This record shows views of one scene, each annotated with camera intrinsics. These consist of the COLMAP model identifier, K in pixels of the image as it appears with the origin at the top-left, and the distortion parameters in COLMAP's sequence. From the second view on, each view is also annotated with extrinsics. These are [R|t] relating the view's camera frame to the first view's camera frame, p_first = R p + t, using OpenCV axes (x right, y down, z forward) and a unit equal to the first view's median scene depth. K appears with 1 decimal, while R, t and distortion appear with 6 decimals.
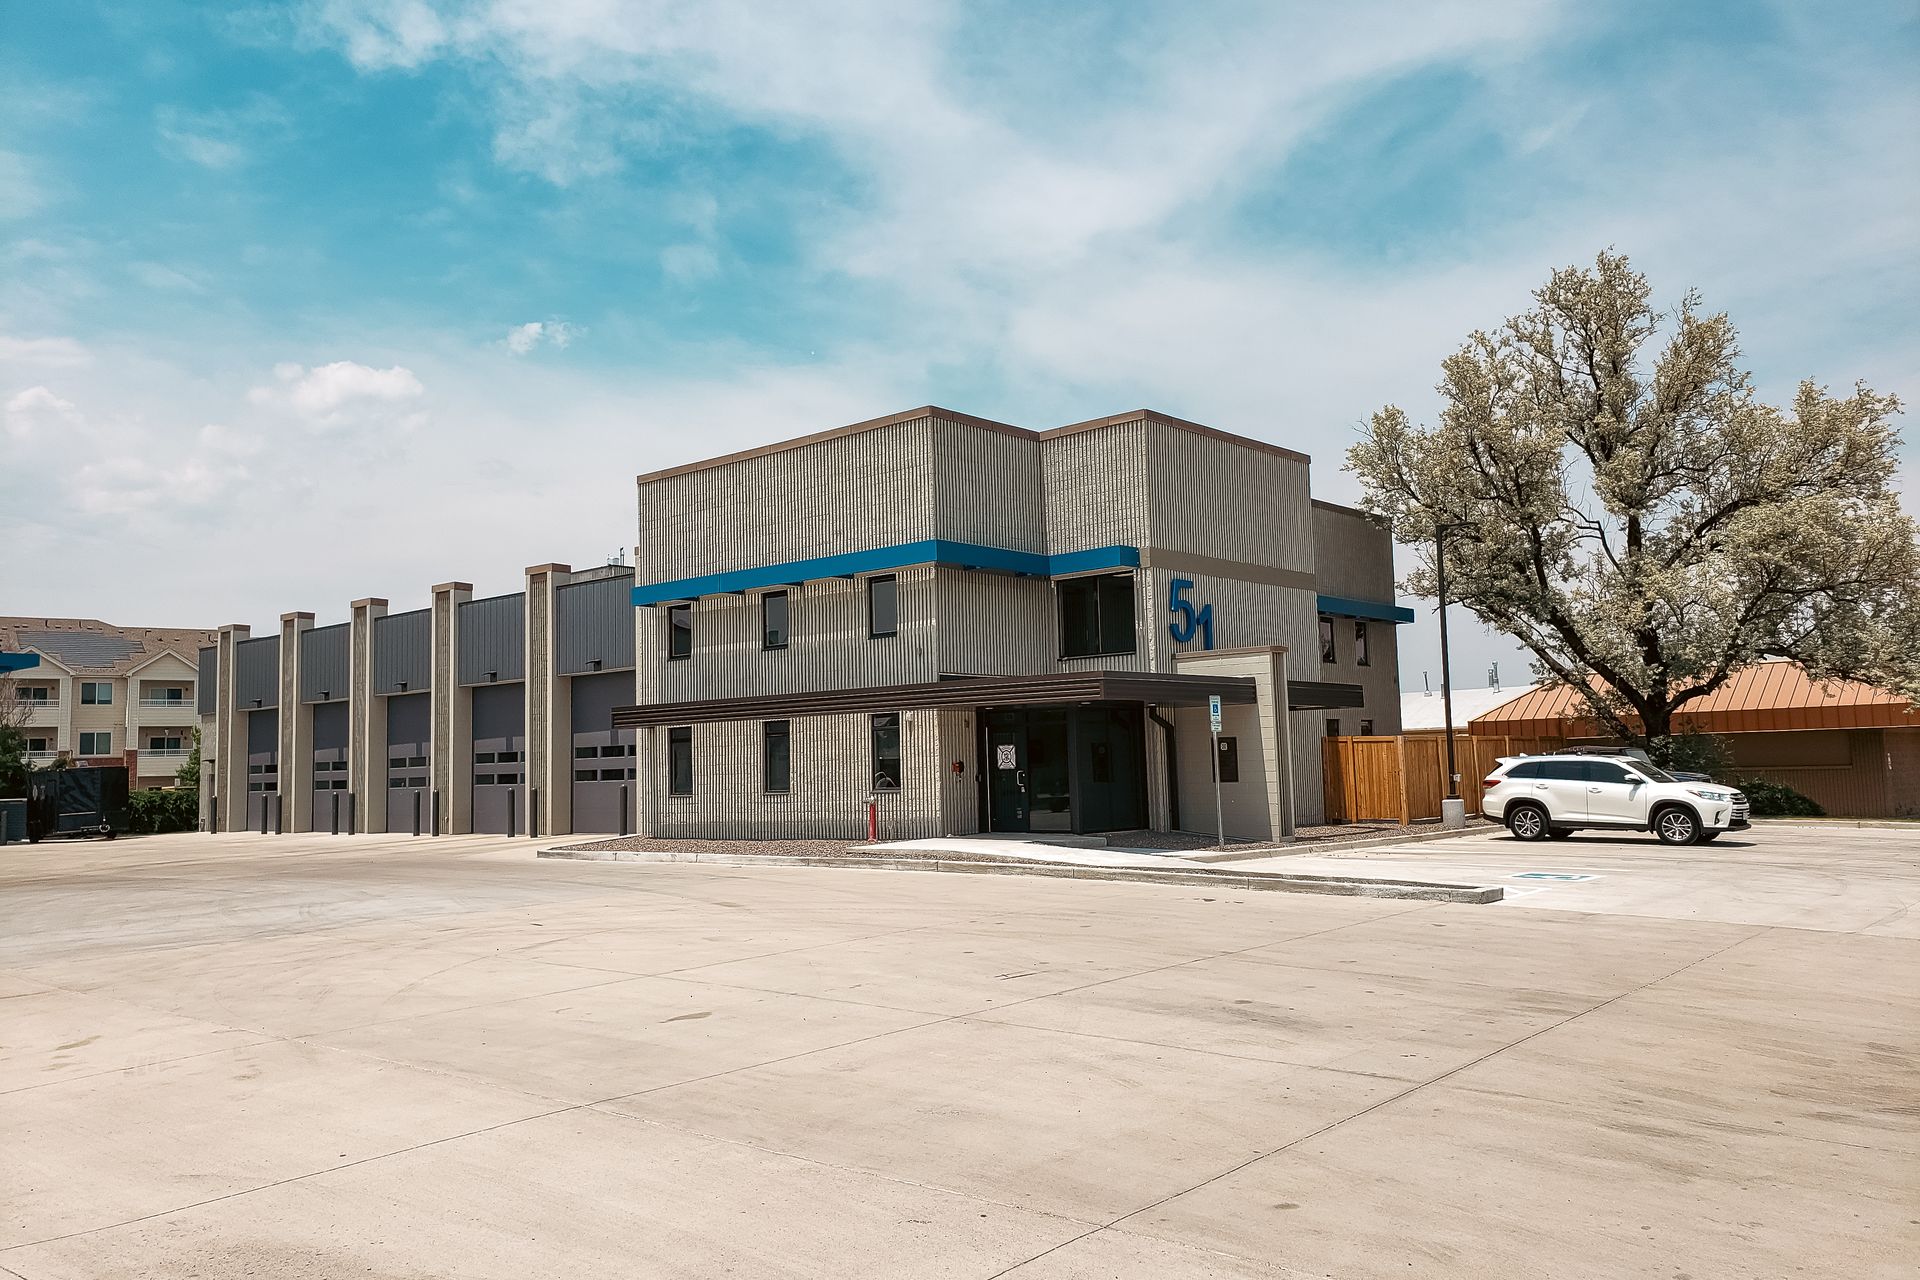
lens RADIAL K [[1426.7, 0, 960.0], [0, 1426.7, 640.0], [0, 0, 1]] dist [0.196826, -0.525042]
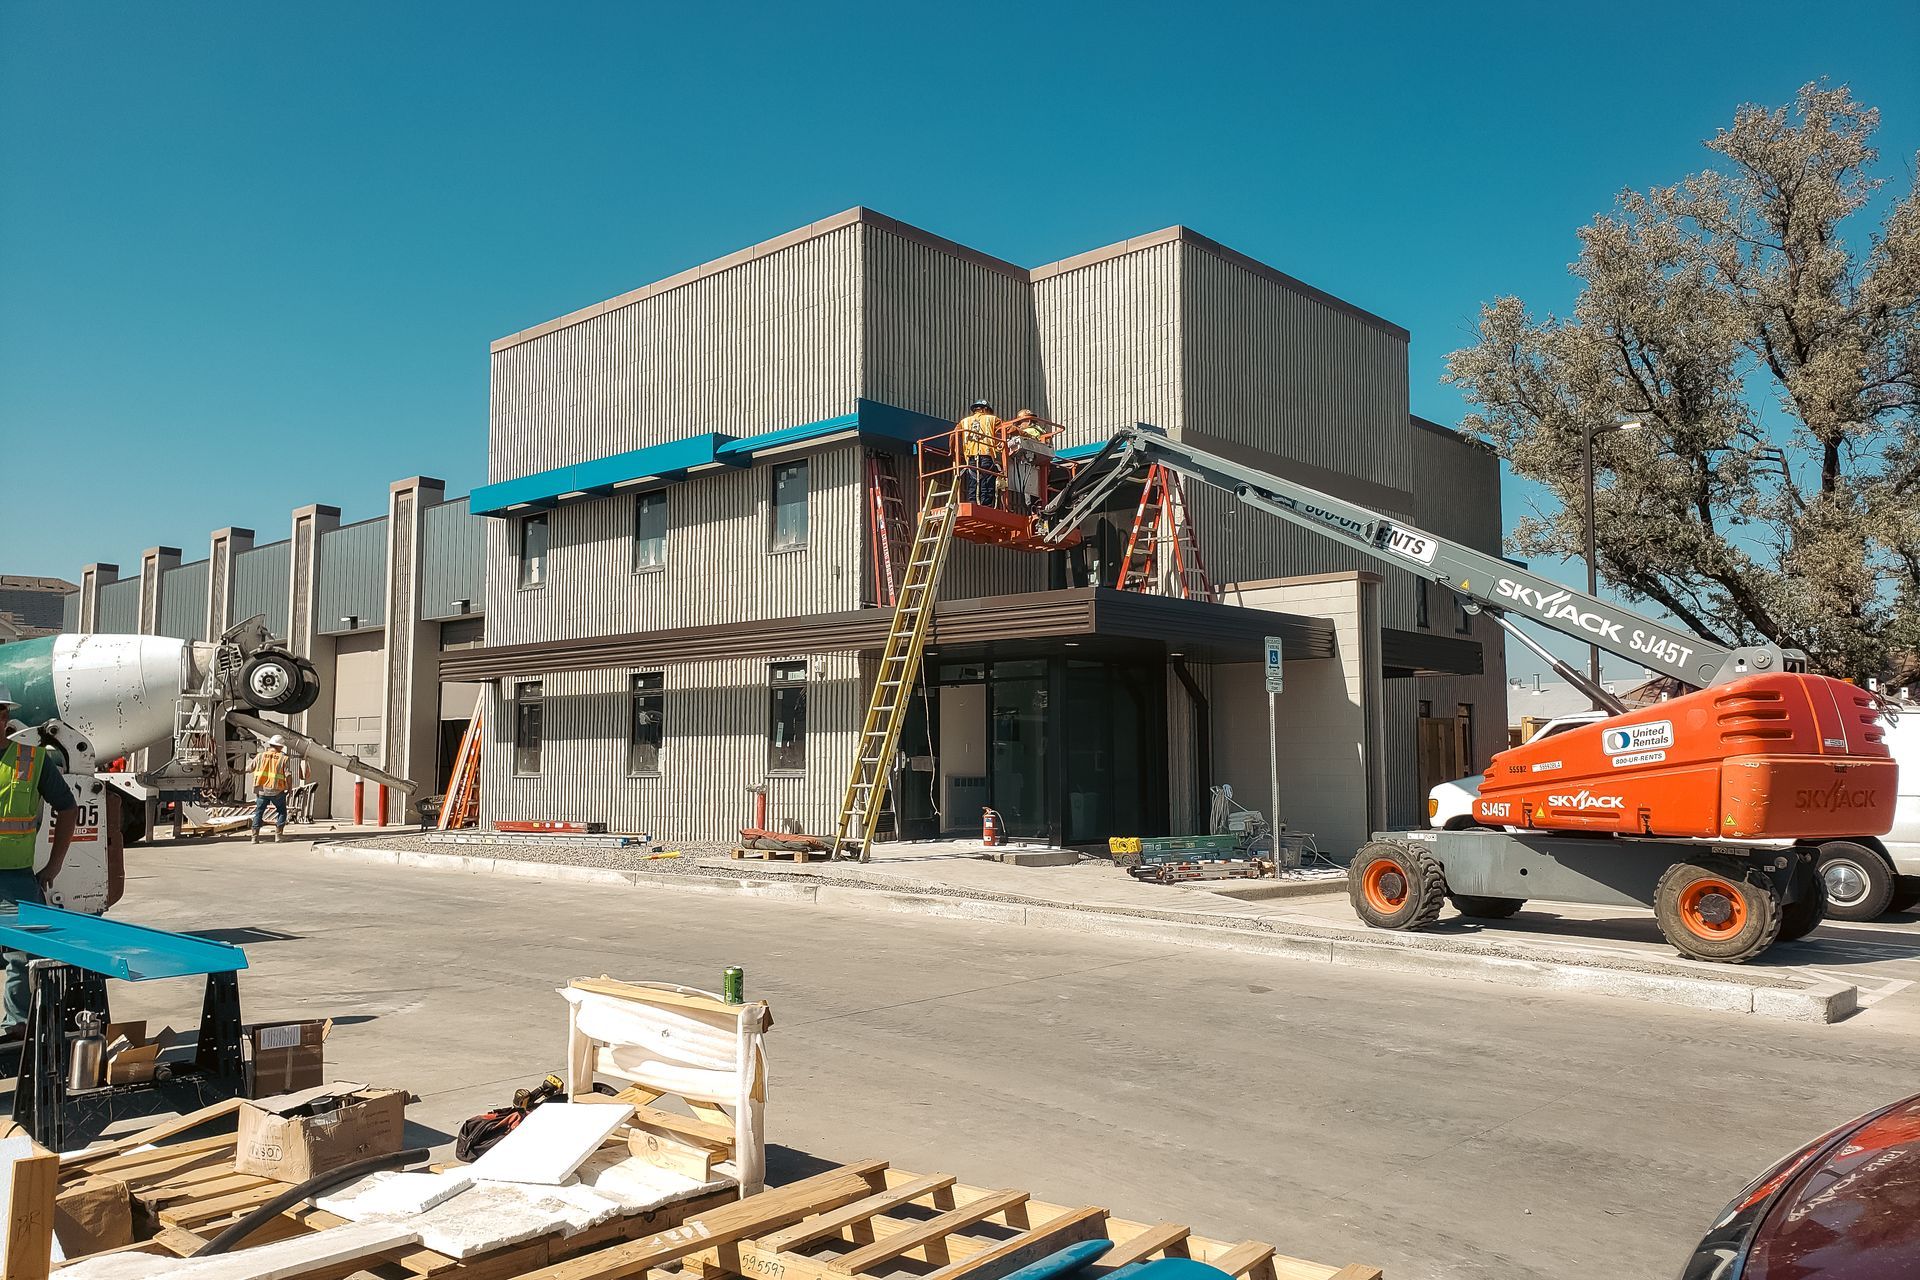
lens RADIAL K [[1440.1, 0, 960.0], [0, 1440.1, 640.0], [0, 0, 1]] dist [0.055501, 0.000545]
pose [[0.999148, 0.022972, -0.034295, 0.050291], [-0.022855, 0.999732, 0.003792, 0.034607], [0.034373, -0.003005, 0.999405, 0.294856]]
